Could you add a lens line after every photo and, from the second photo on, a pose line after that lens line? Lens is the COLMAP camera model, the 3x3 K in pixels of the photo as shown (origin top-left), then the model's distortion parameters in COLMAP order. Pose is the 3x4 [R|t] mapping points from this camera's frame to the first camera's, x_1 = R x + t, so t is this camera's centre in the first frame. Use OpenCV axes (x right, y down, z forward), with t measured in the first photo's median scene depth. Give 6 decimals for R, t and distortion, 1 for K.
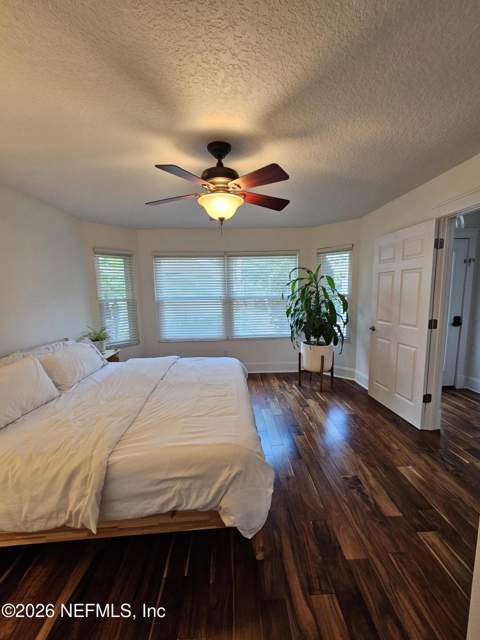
lens RADIAL K [[263.1, 0, 239.9], [0, 263.1, 324.0], [0, 0, 1]] dist [0.001789, 0.000218]
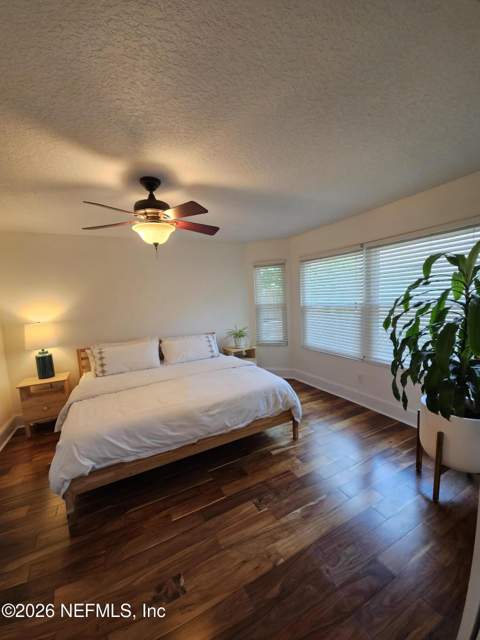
lens RADIAL K [[259.3, 0, 240.0], [0, 259.3, 320.0], [0, 0, 1]] dist [0.000840, 0.000030]
pose [[0.424675, 0.081554, -0.901665, 0.715801], [-0.076974, 0.995581, 0.053794, -0.105851], [0.902068, 0.046560, 0.429076, 0.561783]]
